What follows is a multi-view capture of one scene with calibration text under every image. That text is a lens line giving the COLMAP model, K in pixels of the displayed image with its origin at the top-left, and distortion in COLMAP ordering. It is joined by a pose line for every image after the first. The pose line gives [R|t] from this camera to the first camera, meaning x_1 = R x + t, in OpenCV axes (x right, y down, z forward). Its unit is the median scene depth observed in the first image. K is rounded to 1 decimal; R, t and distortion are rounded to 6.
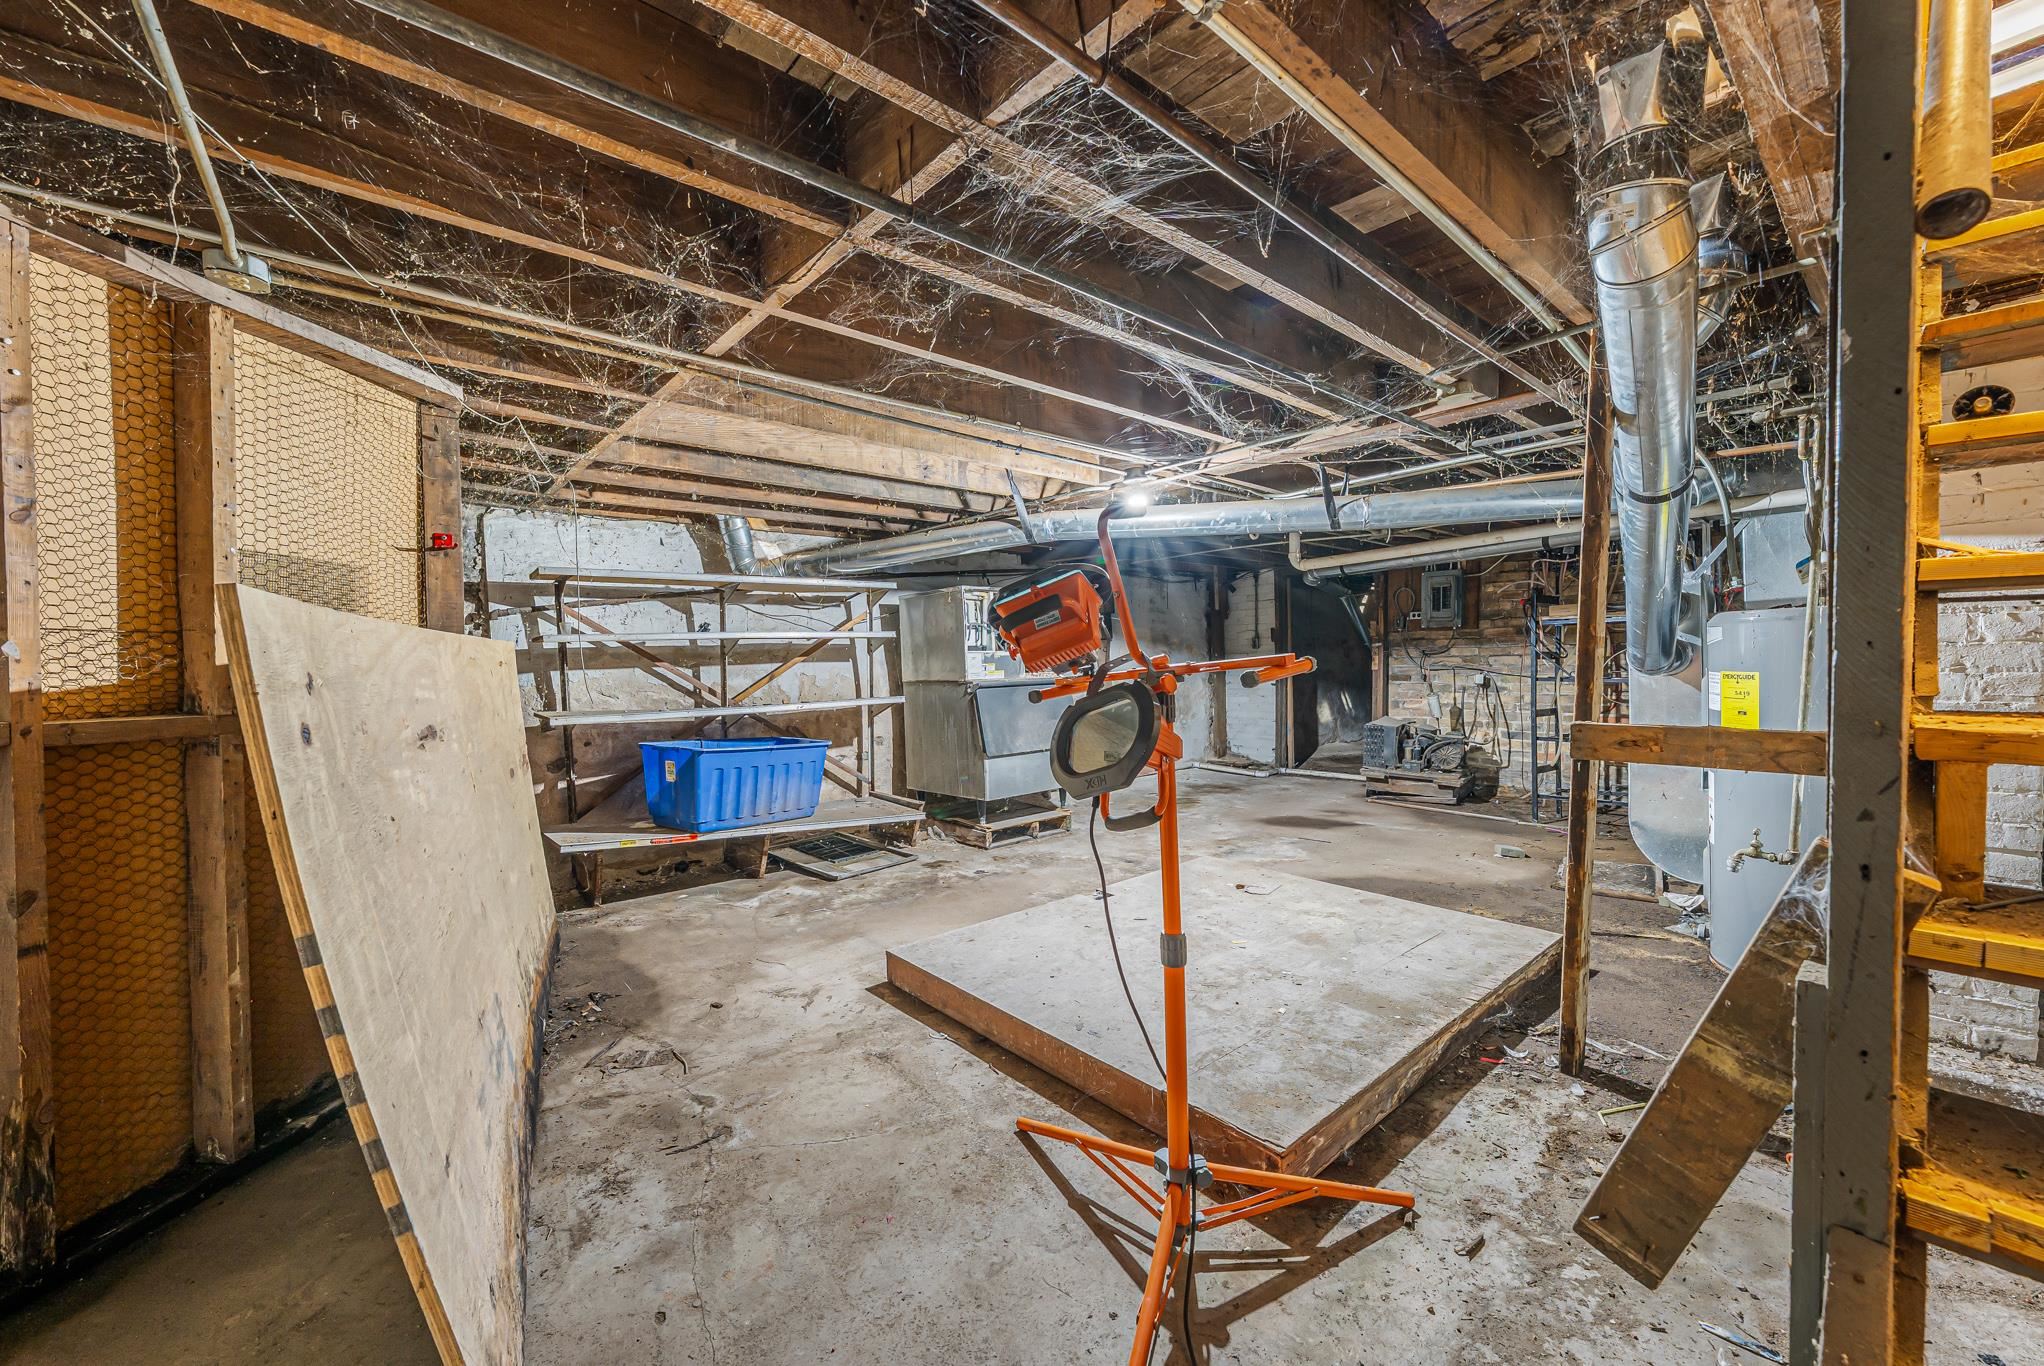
lens RADIAL K [[792.5, 0, 1024.4], [0, 792.5, 677.8], [0, 0, 1]] dist [-0.000176, -0.000012]
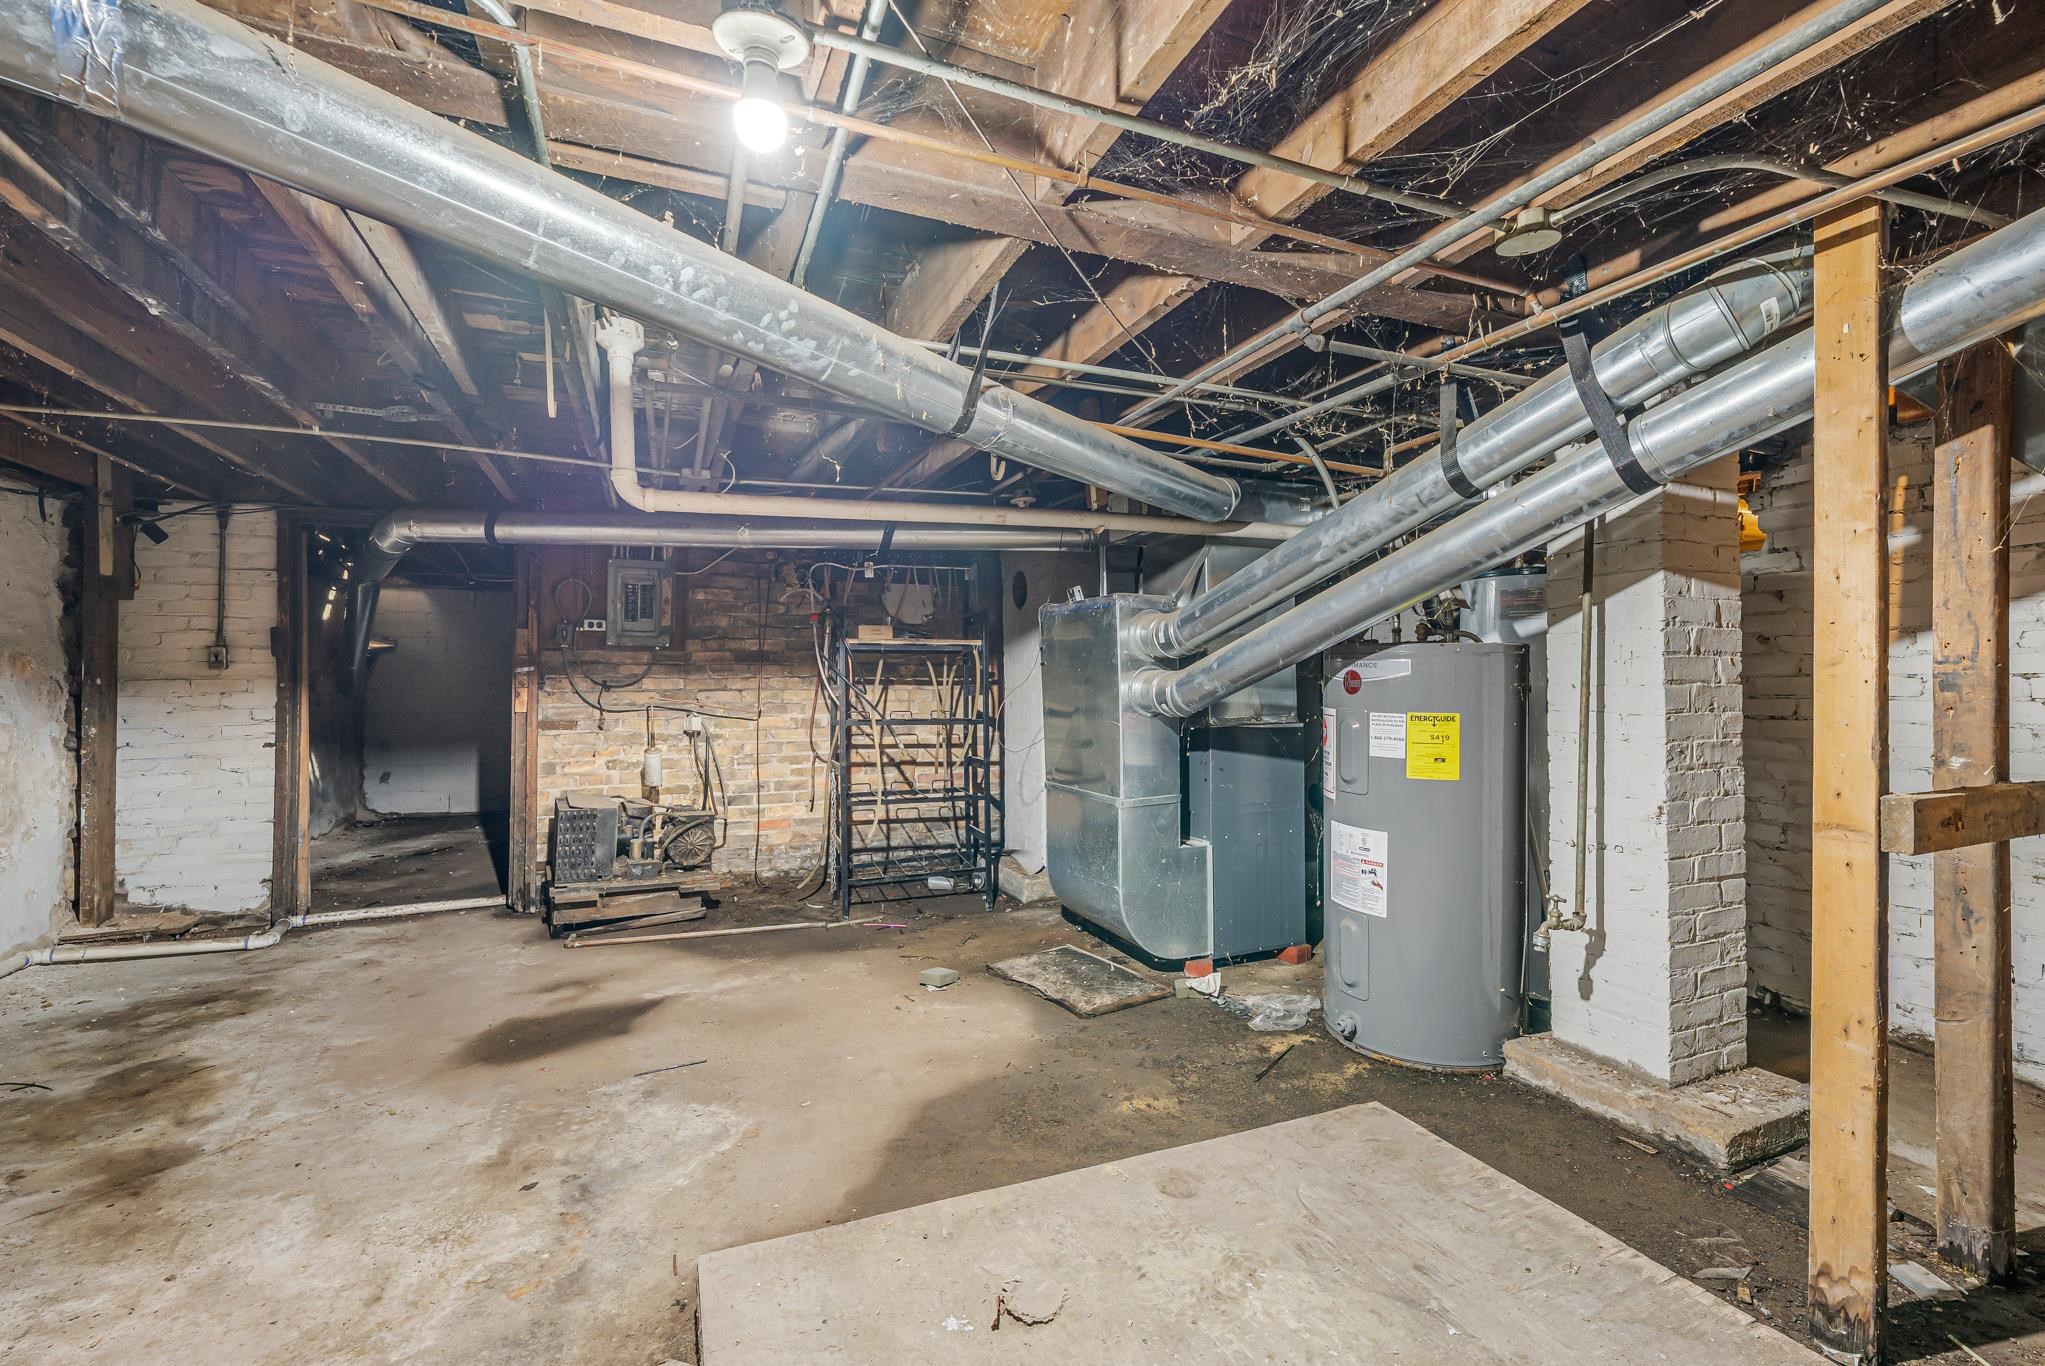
lens RADIAL K [[883.5, 0, 1026.7], [0, 883.5, 677.4], [0, 0, 1]] dist [0.002827, 0.000280]
pose [[0.310612, 0.024053, 0.950233, -0.065471], [0.016672, 0.999388, -0.030747, -0.010140], [-0.950391, 0.025393, 0.310021, 0.469237]]
